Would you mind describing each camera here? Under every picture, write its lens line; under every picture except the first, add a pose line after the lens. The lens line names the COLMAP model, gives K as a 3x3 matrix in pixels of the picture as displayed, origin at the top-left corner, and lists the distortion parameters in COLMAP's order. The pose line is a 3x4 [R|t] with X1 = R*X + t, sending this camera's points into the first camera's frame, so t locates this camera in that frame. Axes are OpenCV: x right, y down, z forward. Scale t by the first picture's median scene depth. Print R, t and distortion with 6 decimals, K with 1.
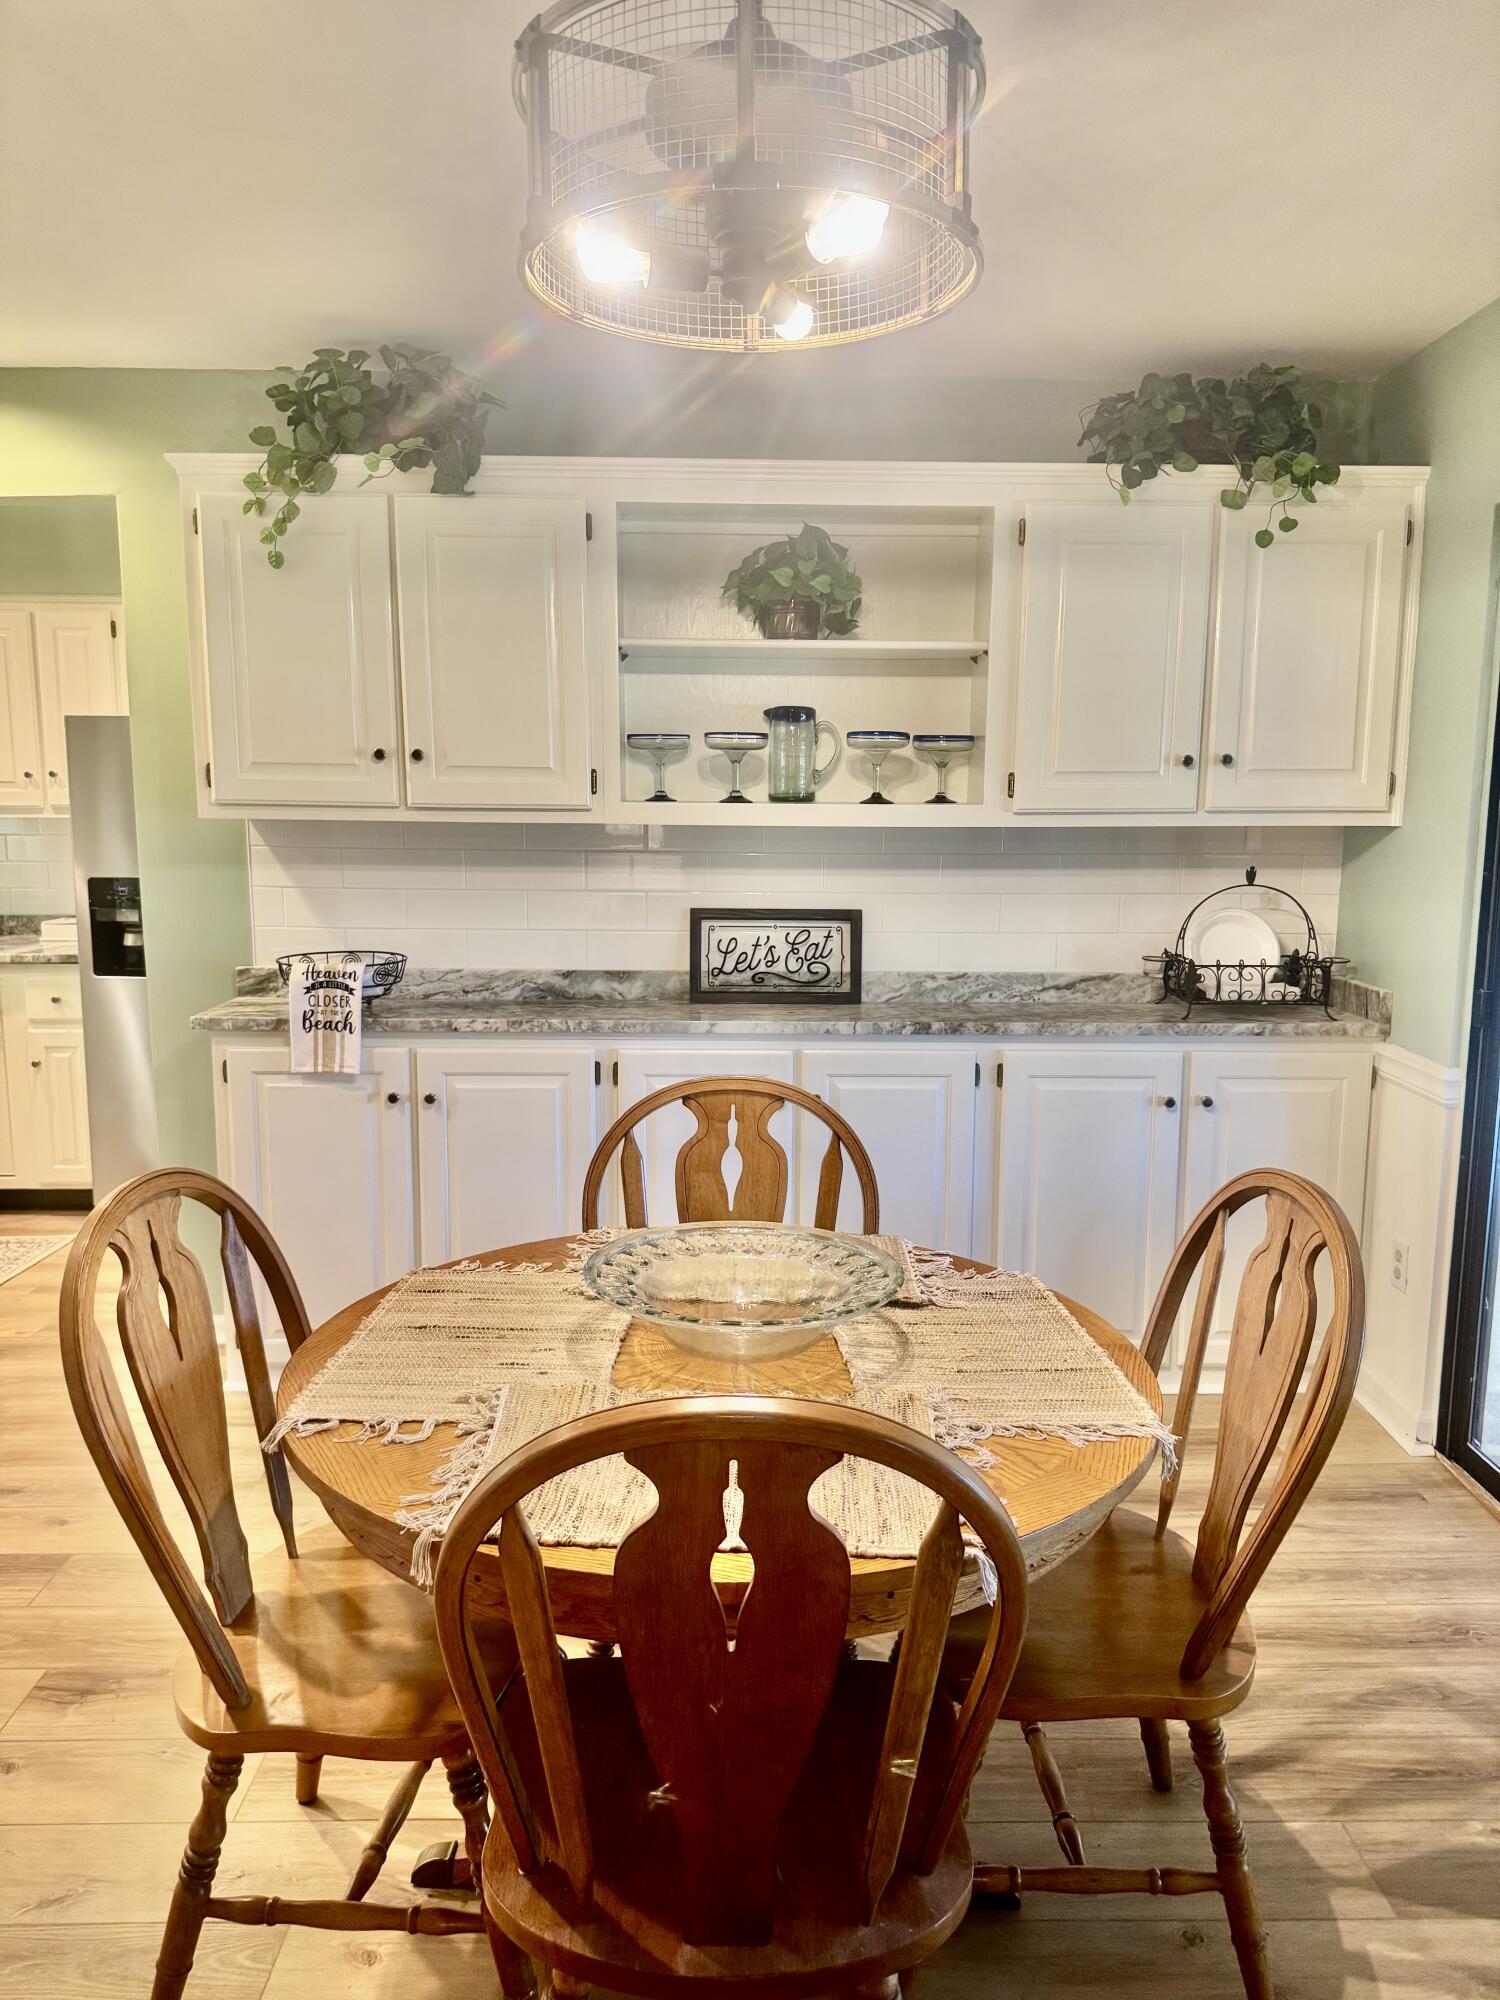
lens RADIAL K [[1394.2, 0, 756.1], [0, 1394.2, 1033.1], [0, 0, 1]] dist [0.009107, 0.001479]
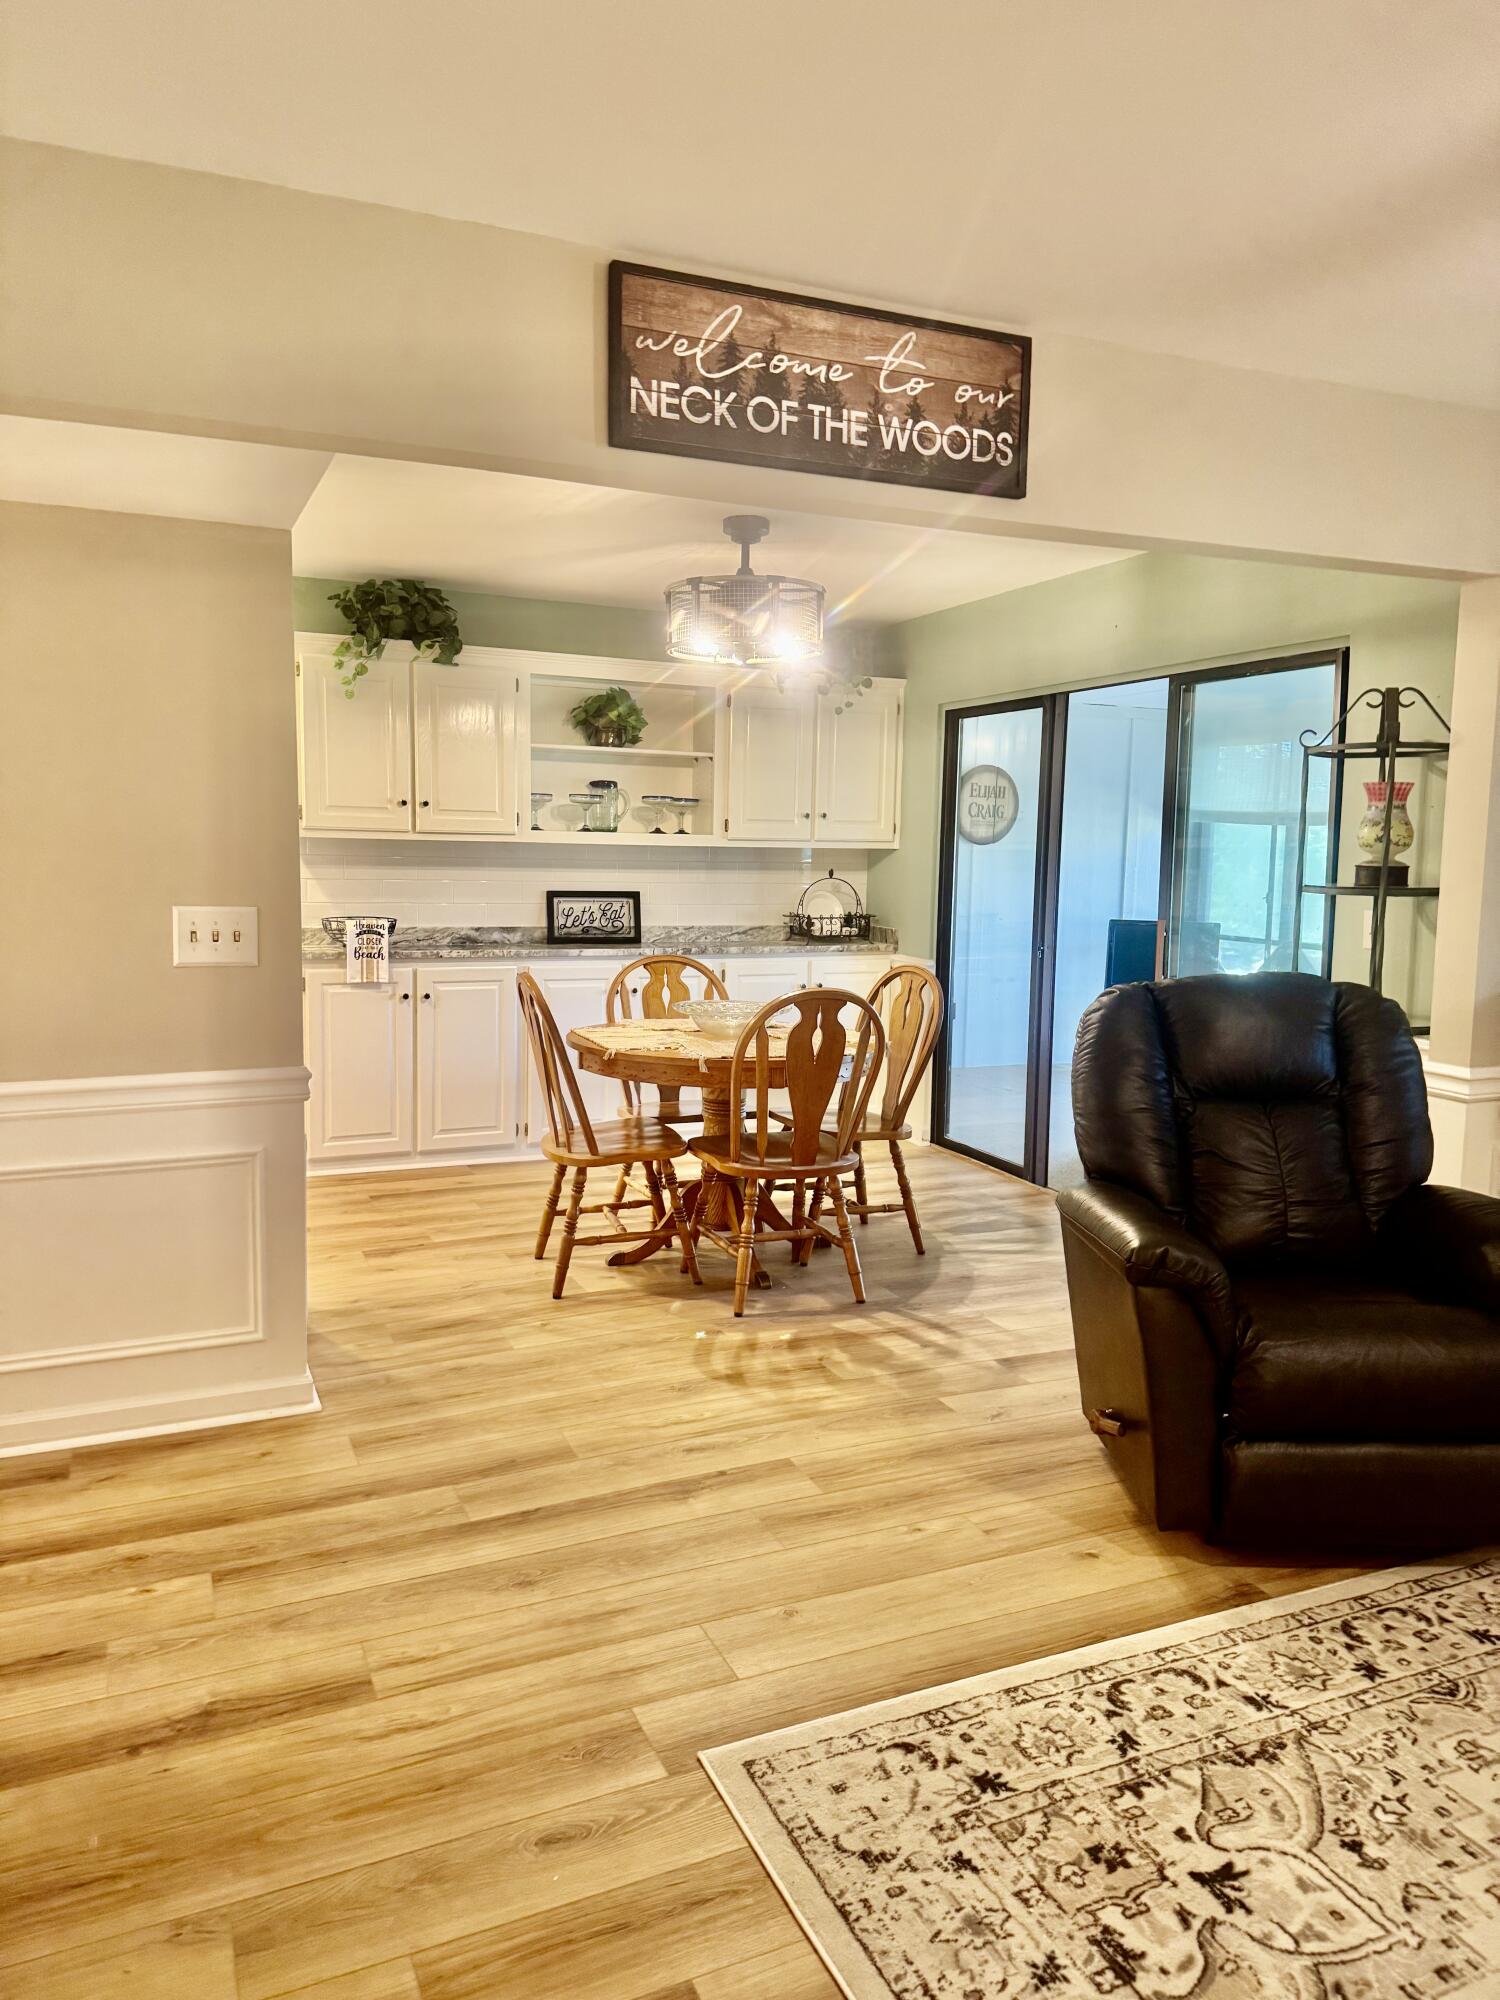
lens RADIAL K [[1394.2, 0, 756.1], [0, 1394.2, 1033.1], [0, 0, 1]] dist [0.009107, 0.001479]
pose [[0.917284, -0.041513, 0.396063, -0.553793], [0.051146, 0.998596, -0.013786, 0.139467], [-0.394935, 0.032903, 0.918120, -0.789012]]
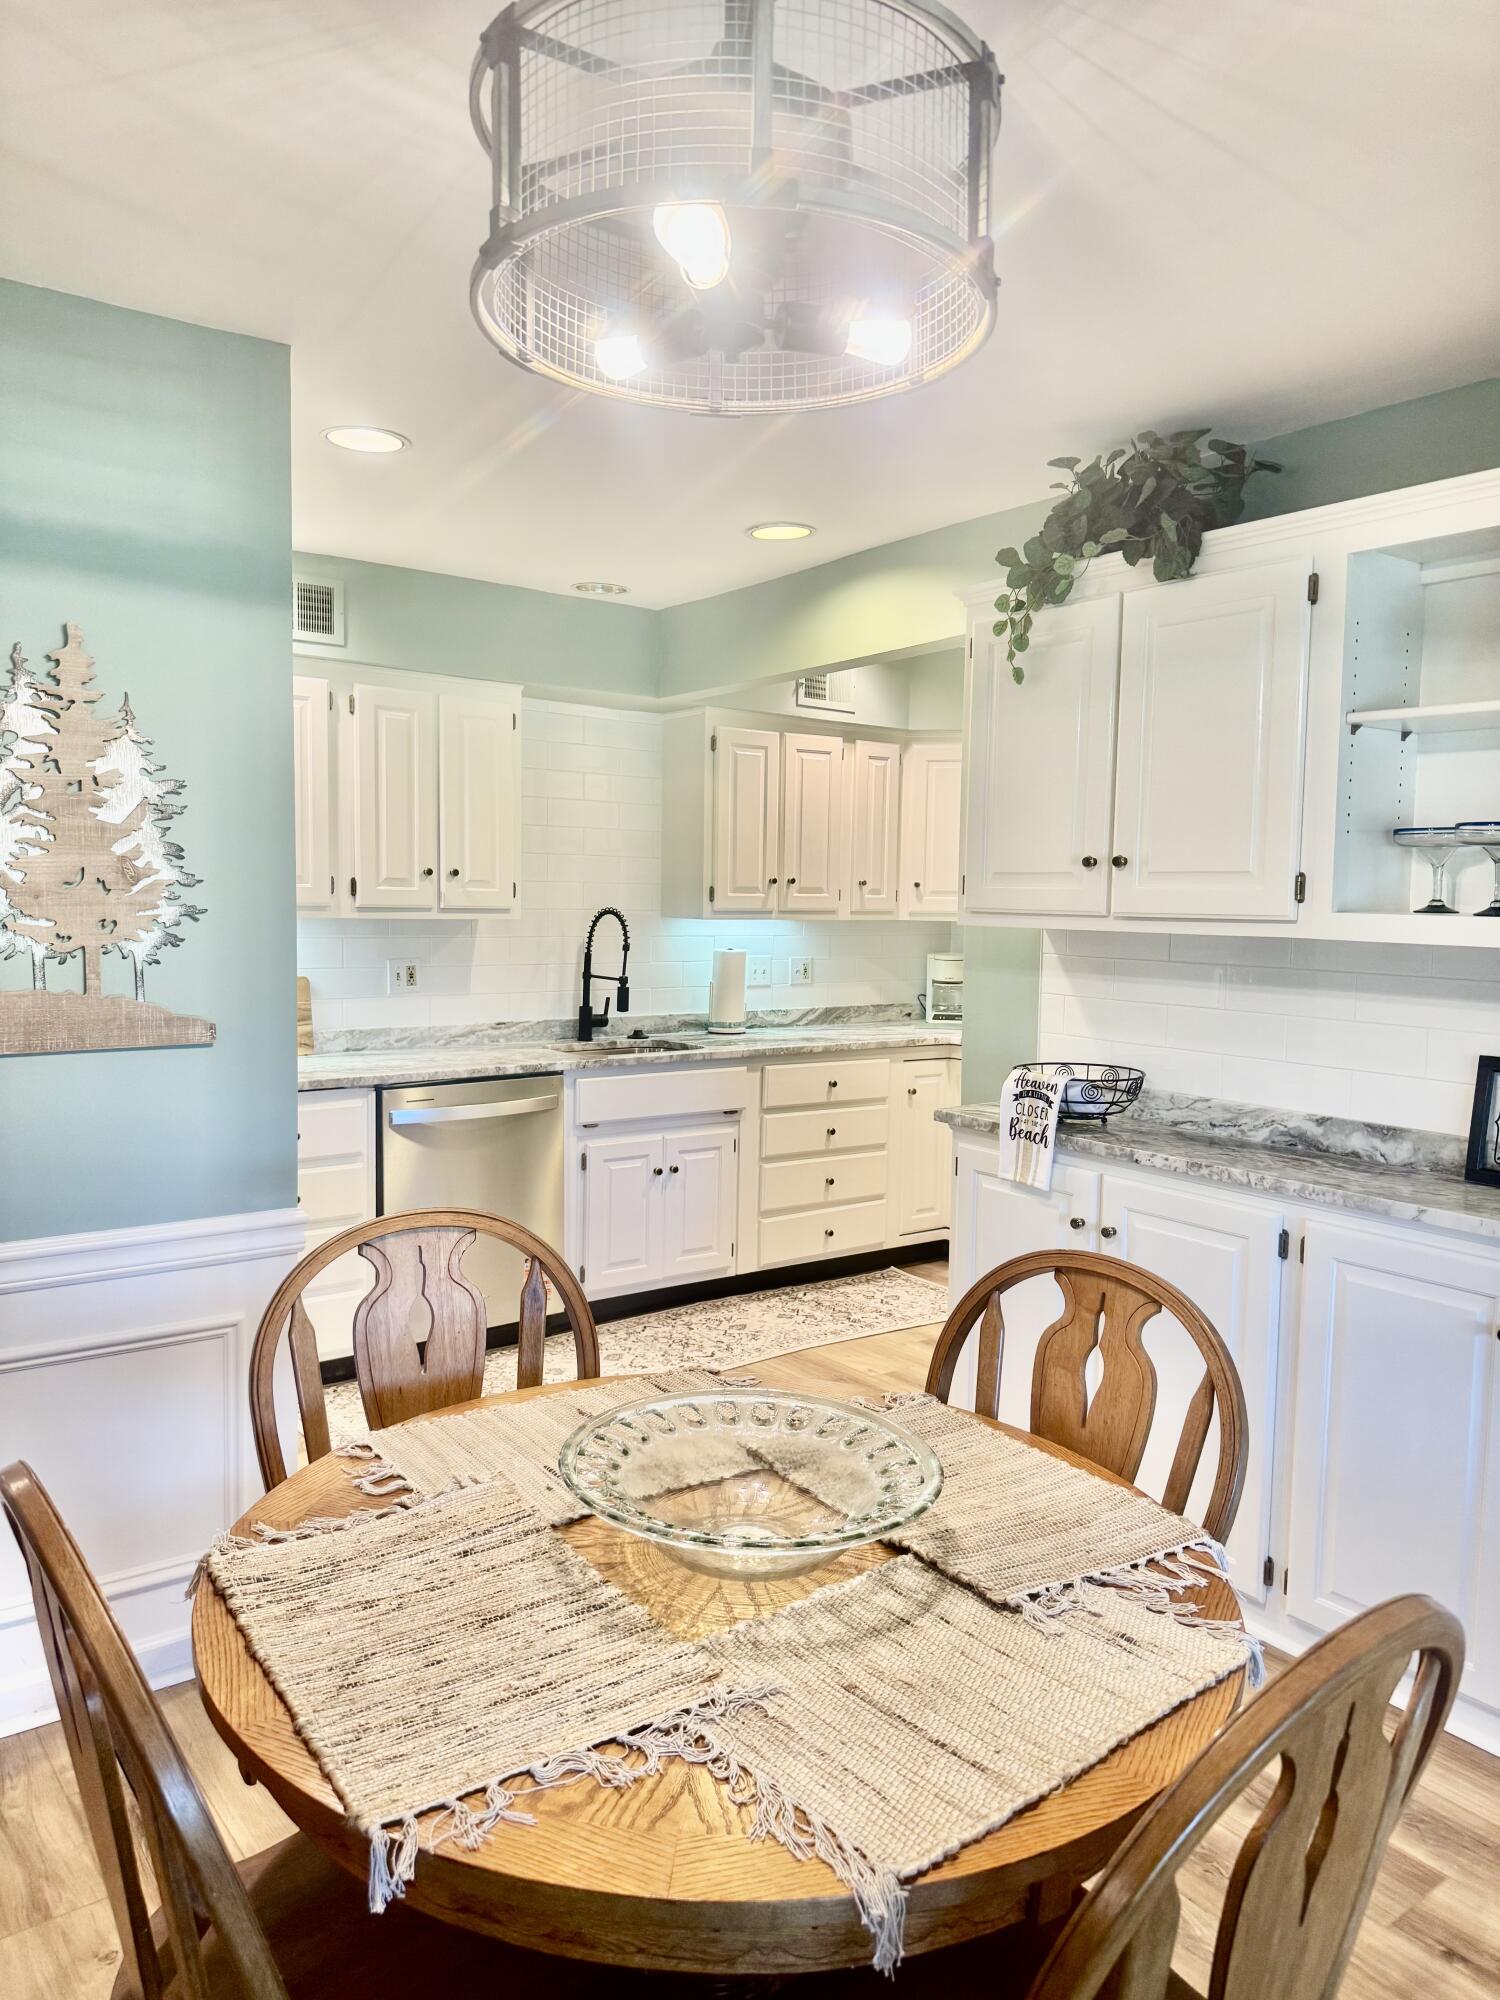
lens RADIAL K [[1390.3, 0, 750.0], [0, 1390.3, 1000.0], [0, 0, 1]] dist [0.128155, -0.315219]
pose [[0.582742, 0.066419, -0.809938, 0.363239], [-0.147207, 0.988794, -0.024828, -0.046042], [0.799213, 0.133697, 0.585990, 0.255242]]
